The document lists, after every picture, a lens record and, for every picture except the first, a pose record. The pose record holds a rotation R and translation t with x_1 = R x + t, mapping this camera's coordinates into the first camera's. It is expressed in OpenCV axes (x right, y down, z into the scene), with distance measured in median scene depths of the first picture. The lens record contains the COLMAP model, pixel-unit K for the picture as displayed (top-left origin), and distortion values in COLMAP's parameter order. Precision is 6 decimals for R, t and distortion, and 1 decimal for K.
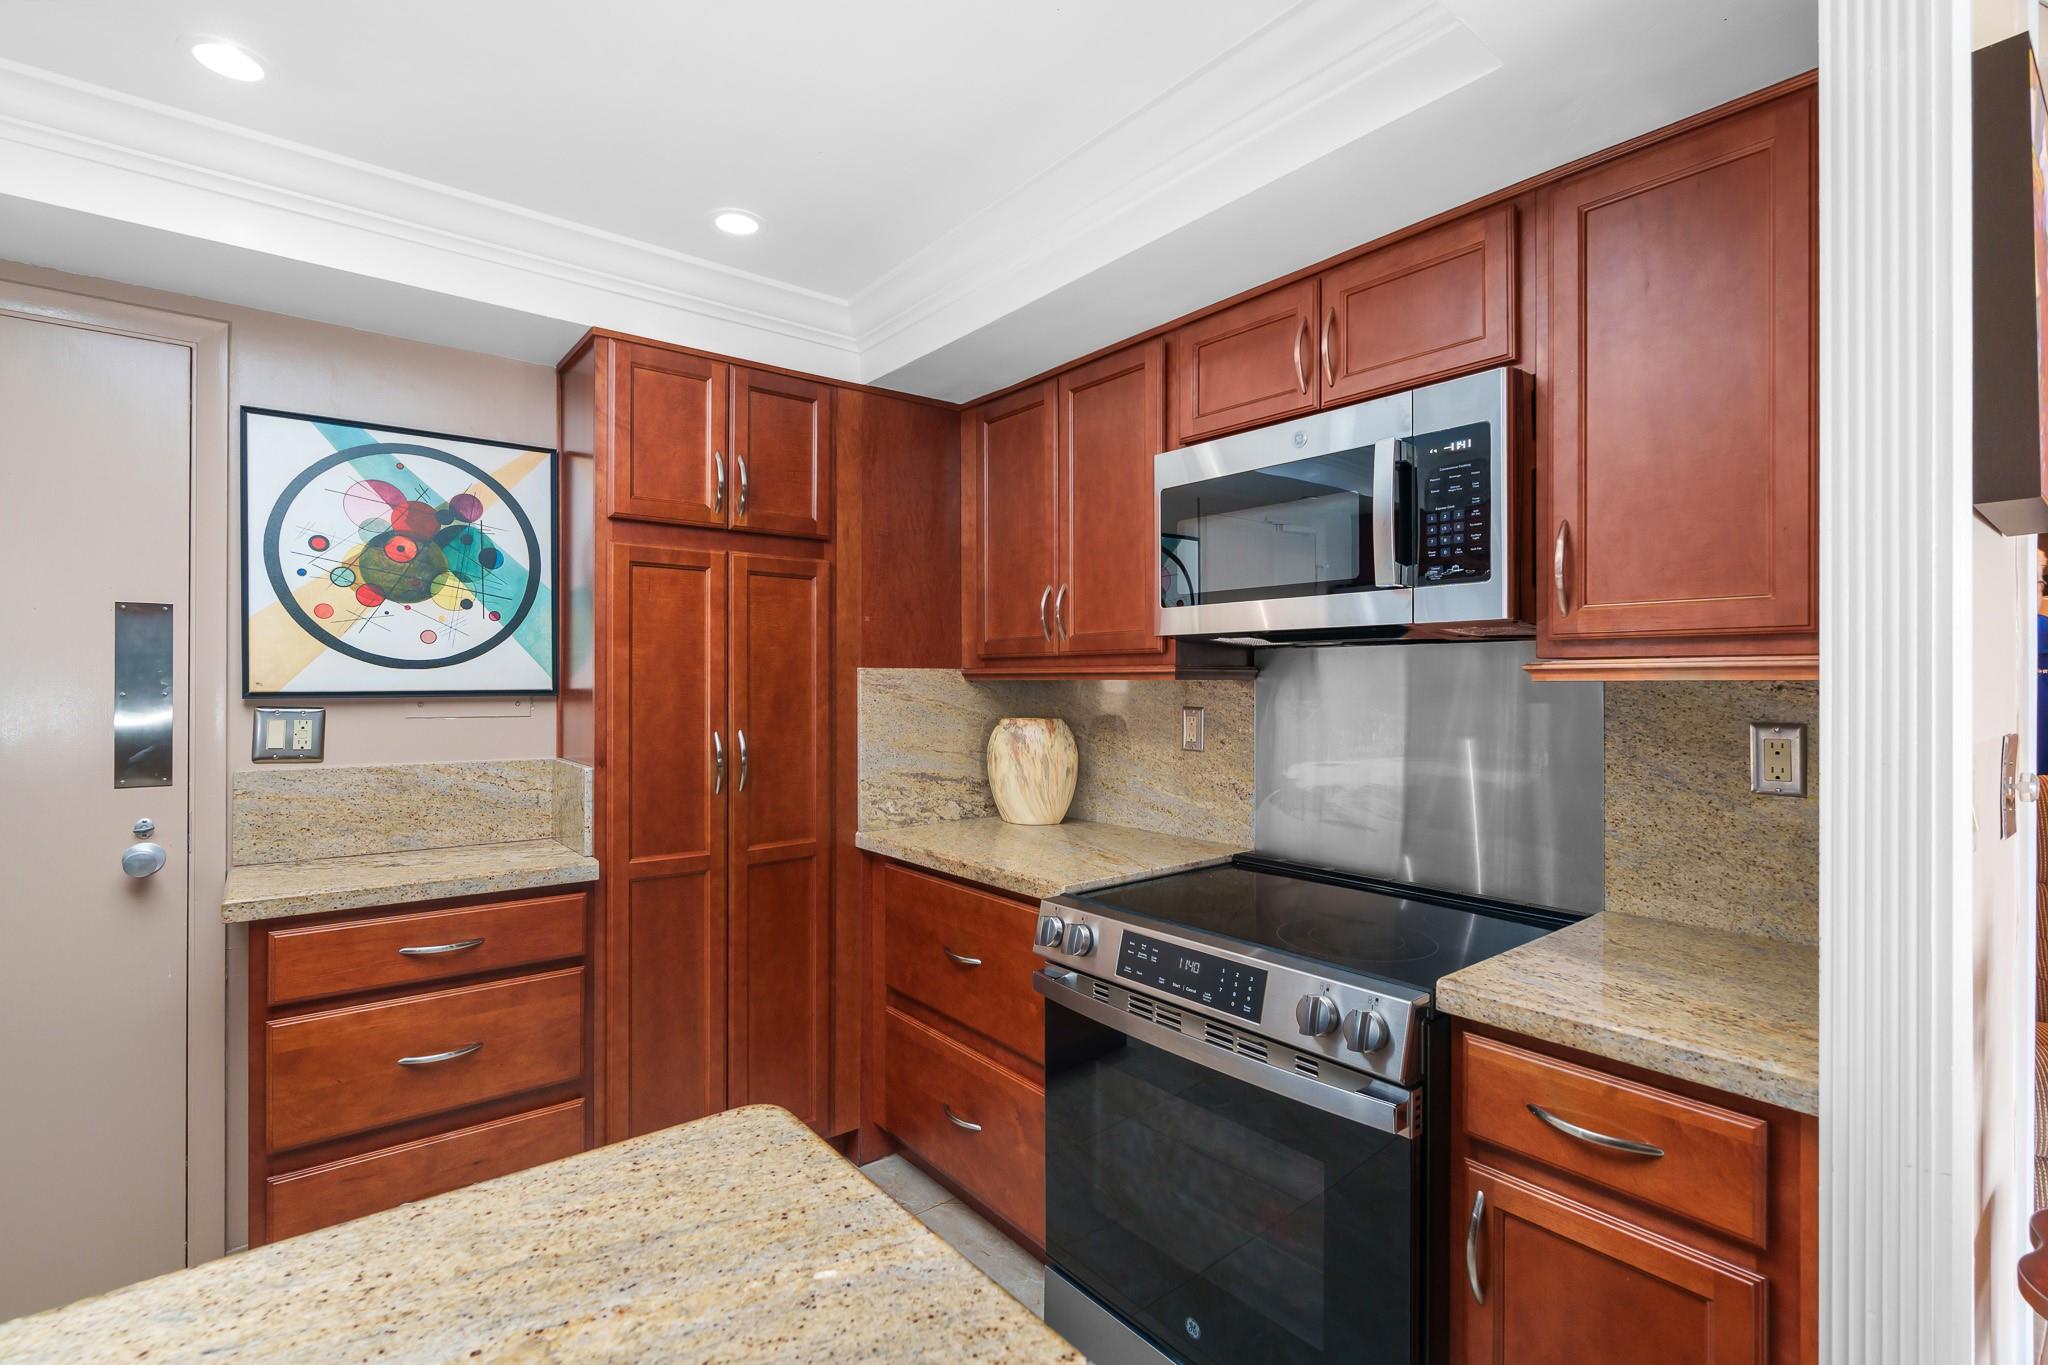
lens RADIAL K [[937.5, 0, 1012.4], [0, 937.5, 682.5], [0, 0, 1]] dist [-0.004124, -0.000065]
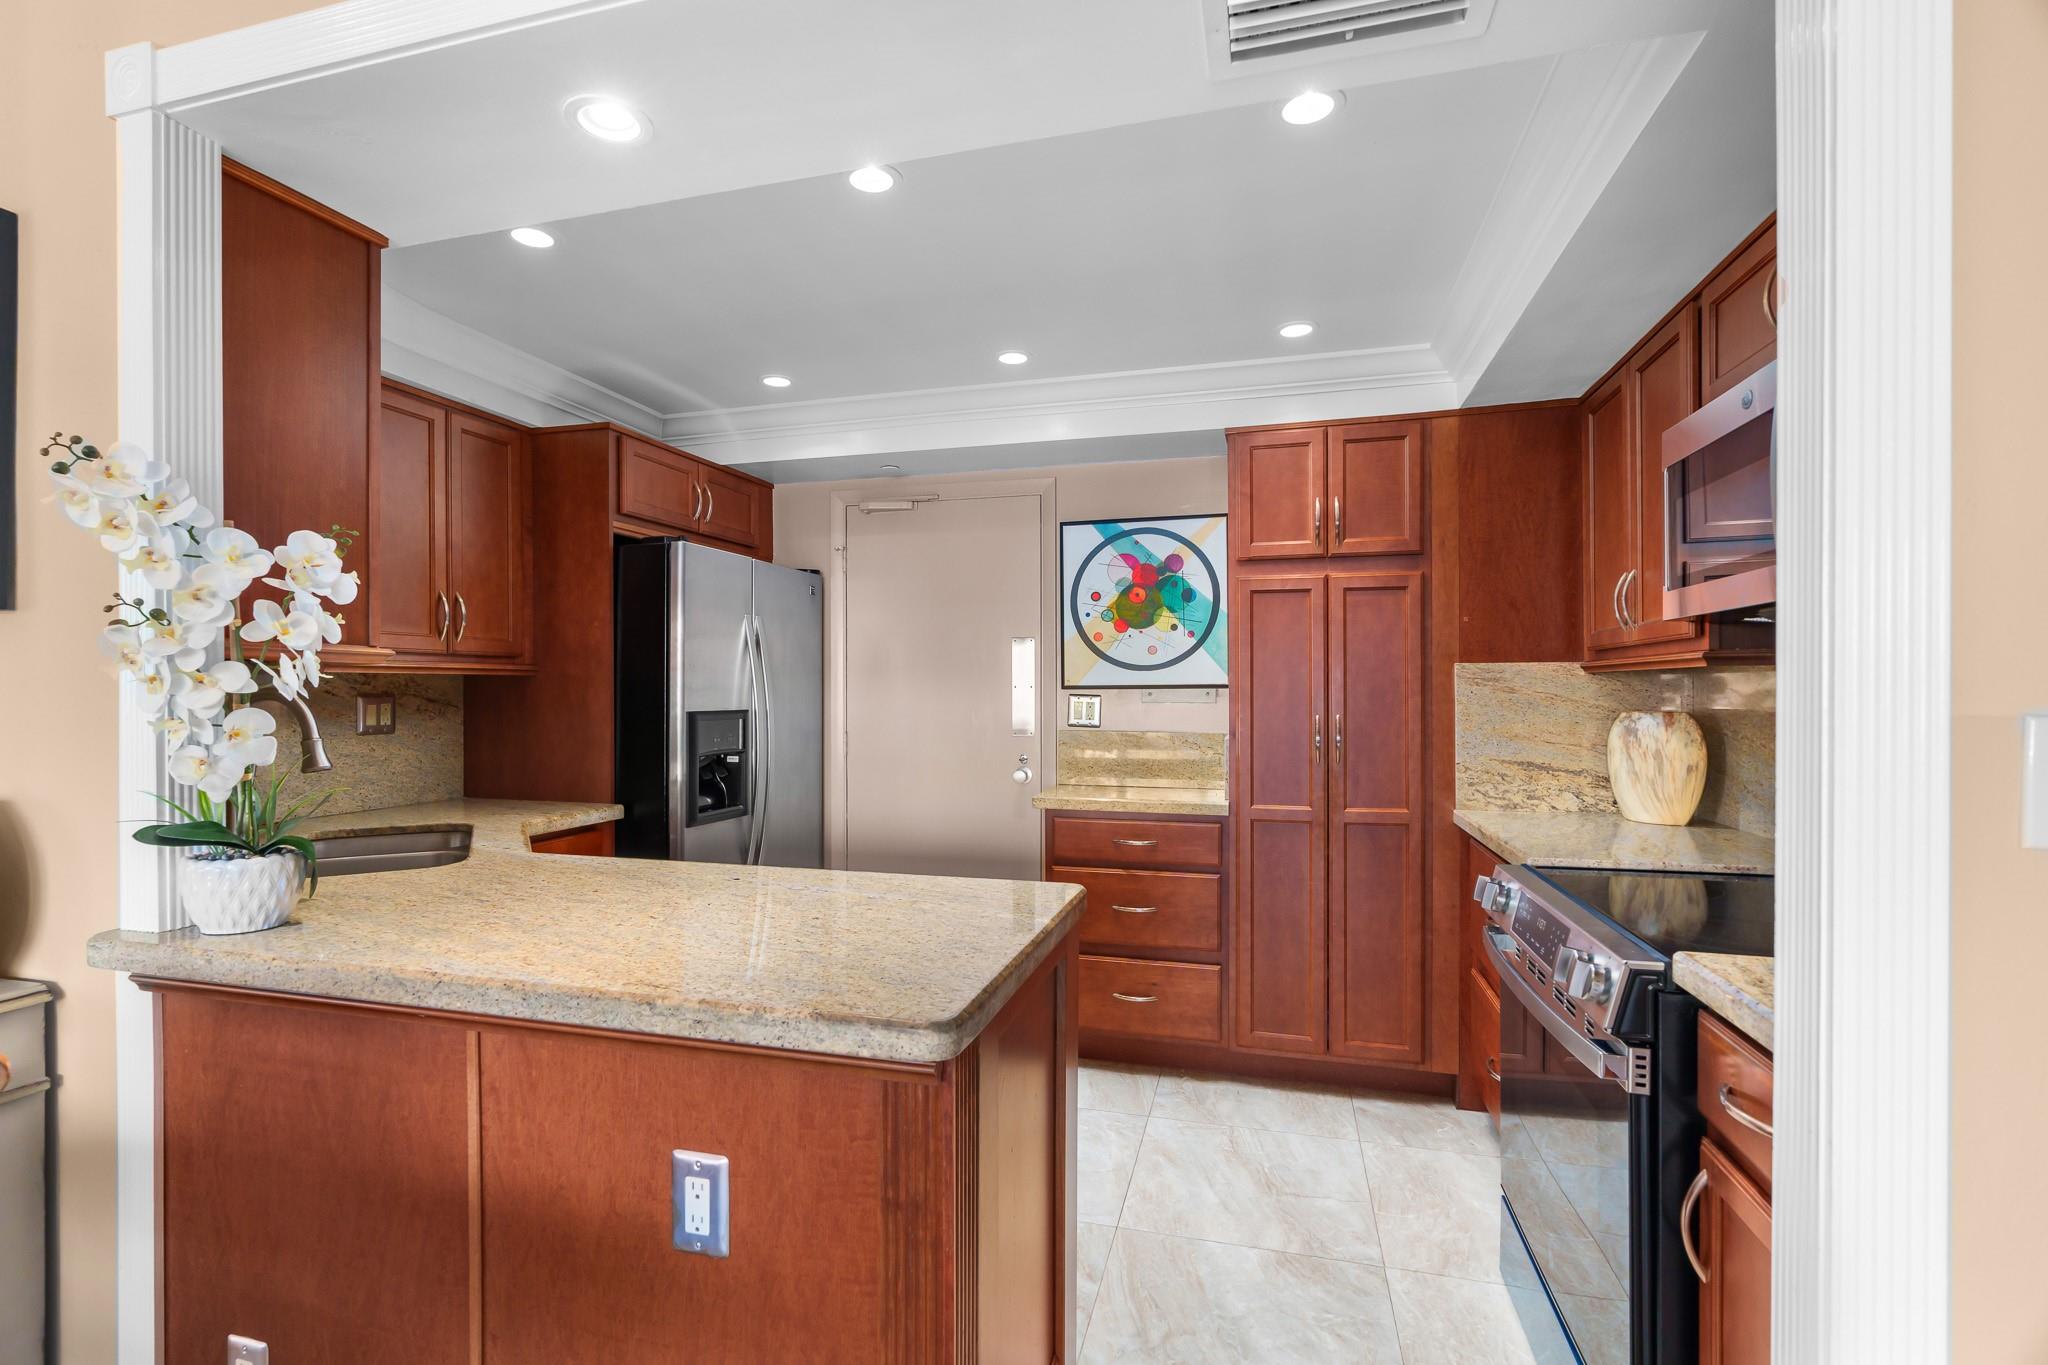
lens RADIAL K [[953.3, 0, 1016.2], [0, 953.3, 695.2], [0, 0, 1]] dist [-0.001074, -0.000004]
pose [[0.590991, 0.000974, -0.806678, 0.492237], [0.003021, 0.999990, 0.003420, 0.019196], [0.806673, -0.004458, 0.590982, -0.108438]]
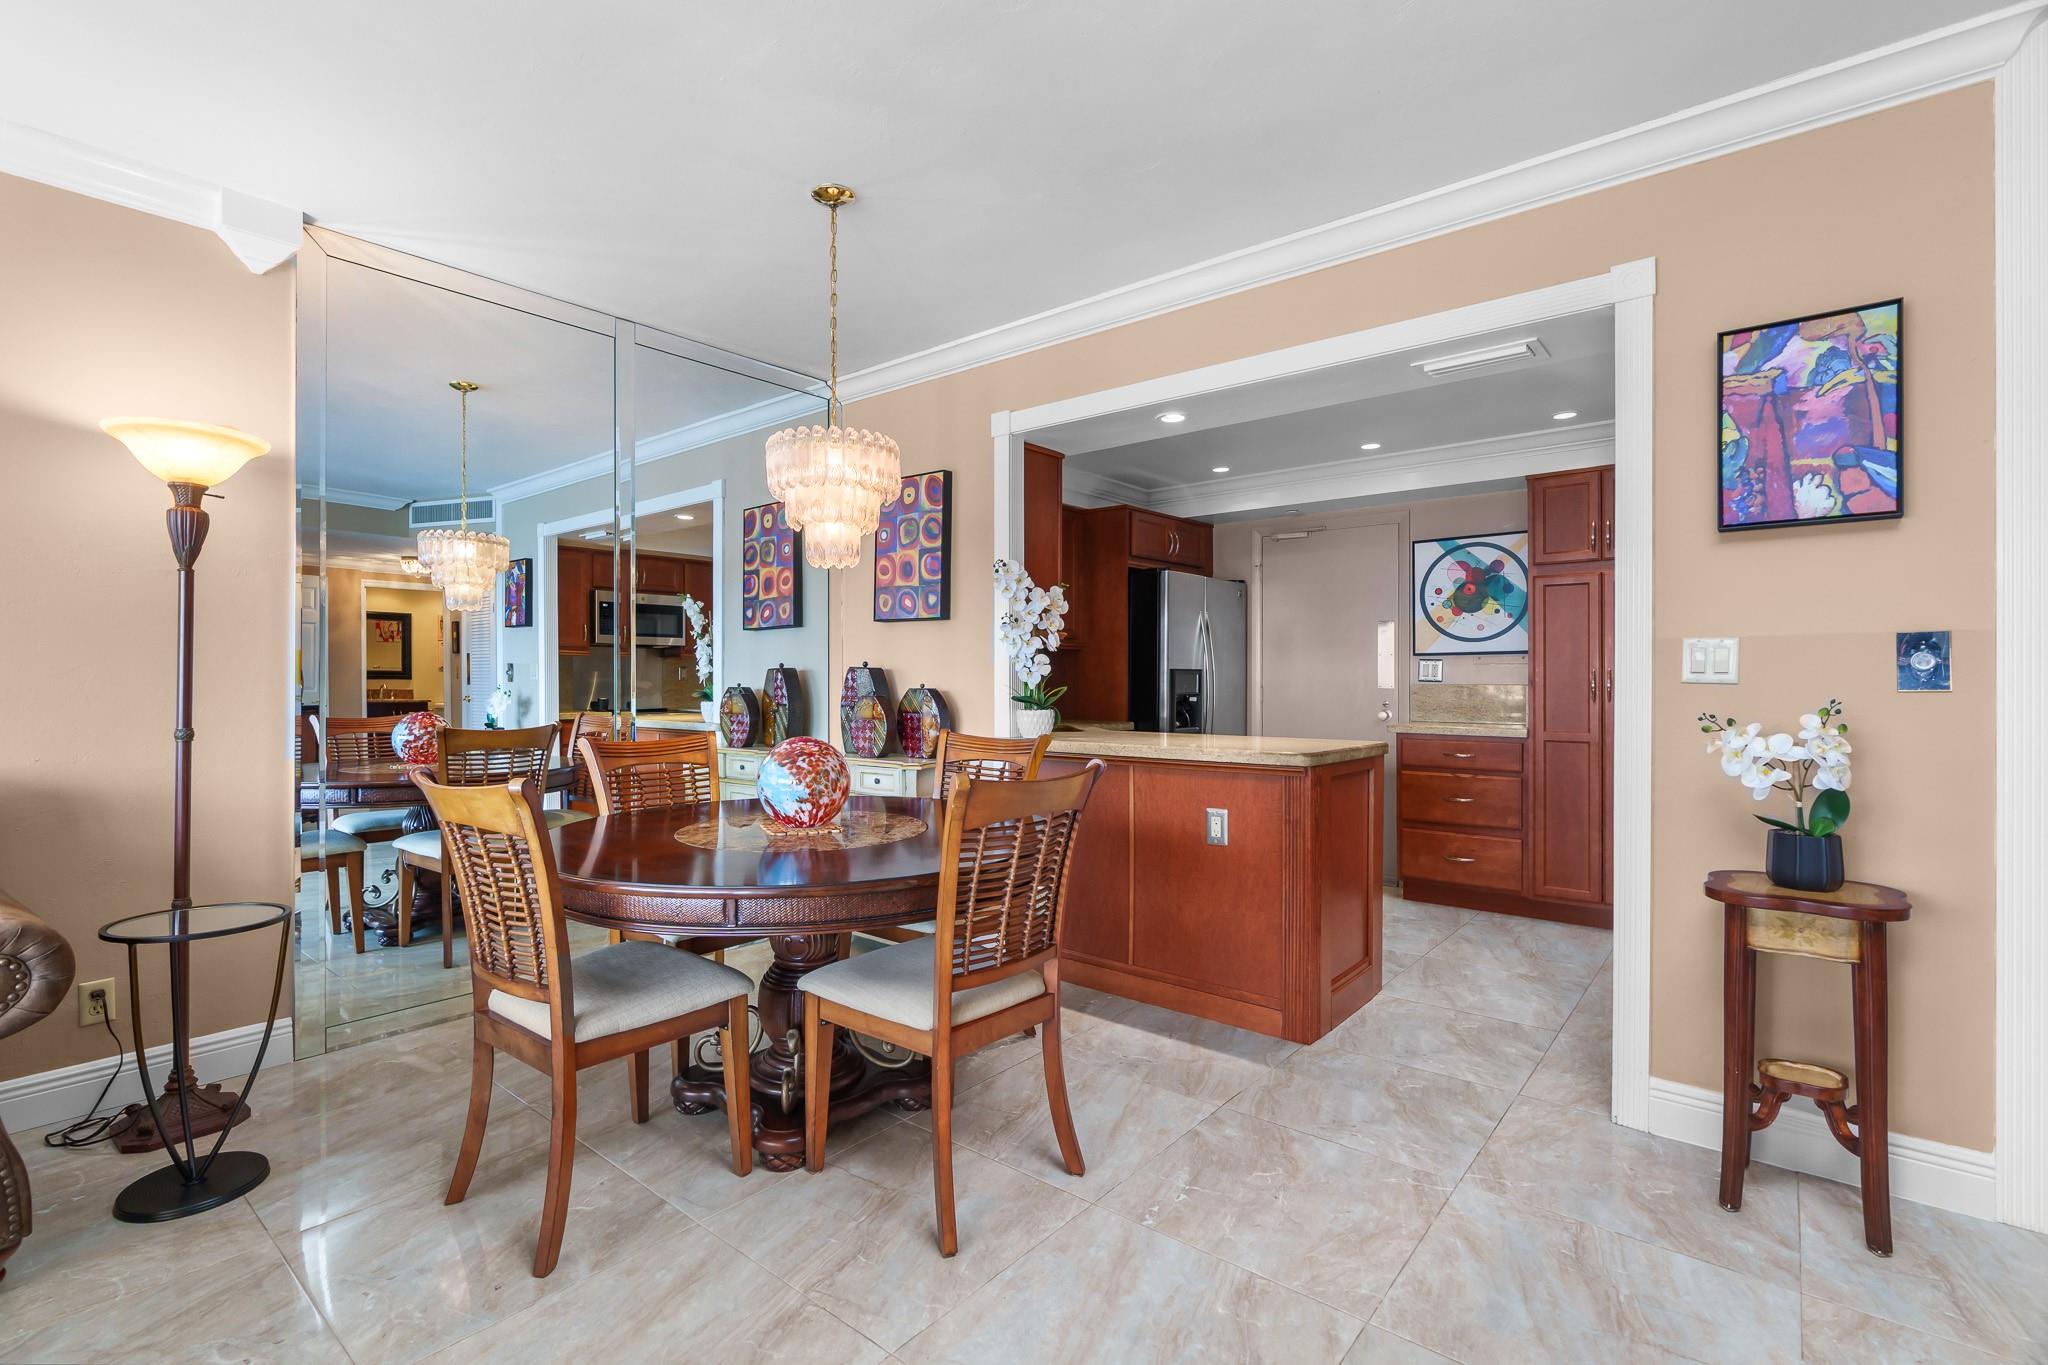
lens RADIAL K [[937.5, 0, 1012.4], [0, 937.5, 682.5], [0, 0, 1]] dist [-0.004124, -0.000065]
pose [[0.204171, 0.000201, -0.978935, 1.265899], [0.001779, 0.999998, 0.000576, 0.075303], [0.978934, -0.001860, 0.204171, -0.517174]]
